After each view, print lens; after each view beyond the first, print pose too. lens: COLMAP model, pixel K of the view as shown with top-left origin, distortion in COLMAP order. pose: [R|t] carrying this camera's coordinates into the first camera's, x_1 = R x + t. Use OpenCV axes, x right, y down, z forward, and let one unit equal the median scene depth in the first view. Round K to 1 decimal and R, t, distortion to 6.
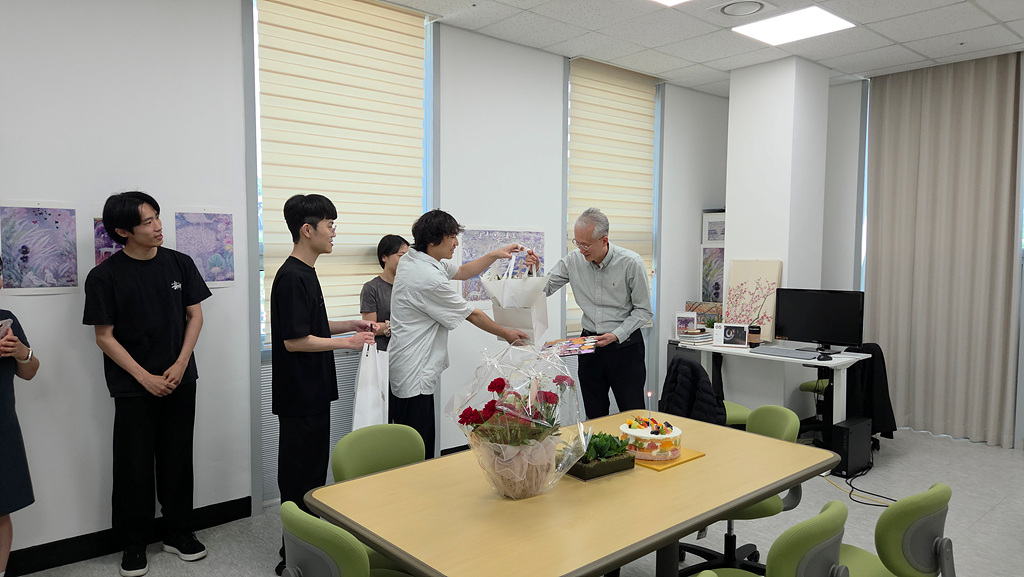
lens RADIAL K [[688.9, 0, 512.0], [0, 688.9, 288.5], [0, 0, 1]] dist [0.079295, -0.000001]
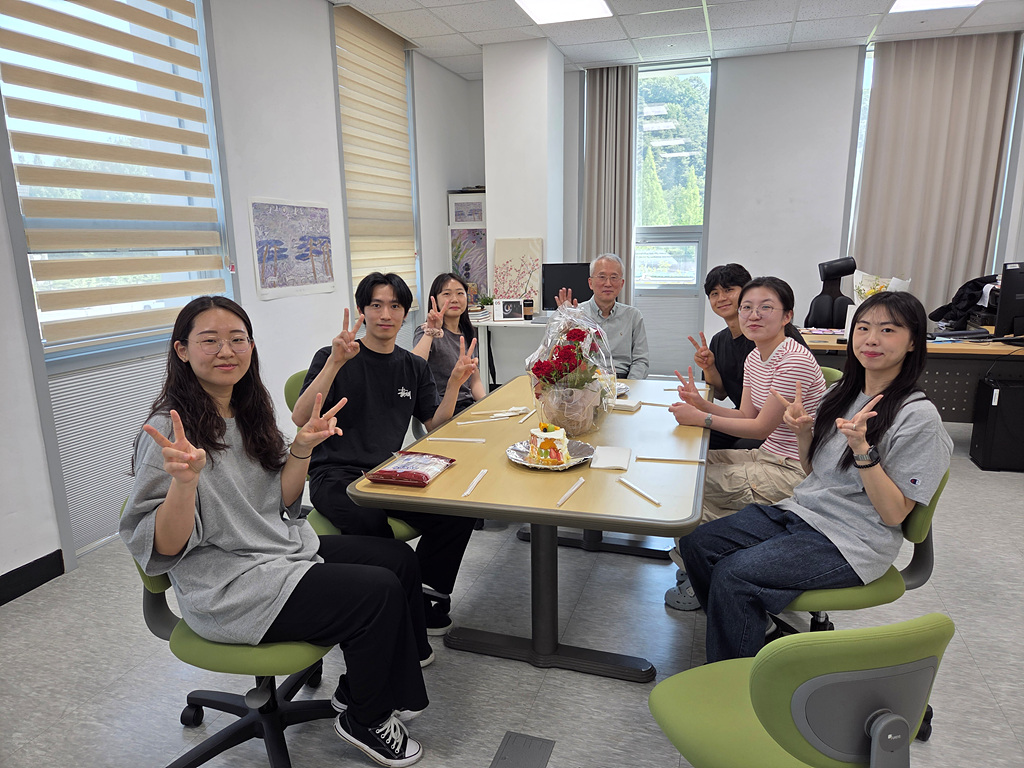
lens RADIAL K [[673.9, 0, 512.0], [0, 673.9, 384.0], [0, 0, 1]] dist [0.078806, -0.042098]
pose [[0.868246, -0.120447, 0.481291, -0.197634], [0.047205, 0.985738, 0.161532, 0.011912], [-0.493882, -0.117531, 0.861549, 0.082871]]
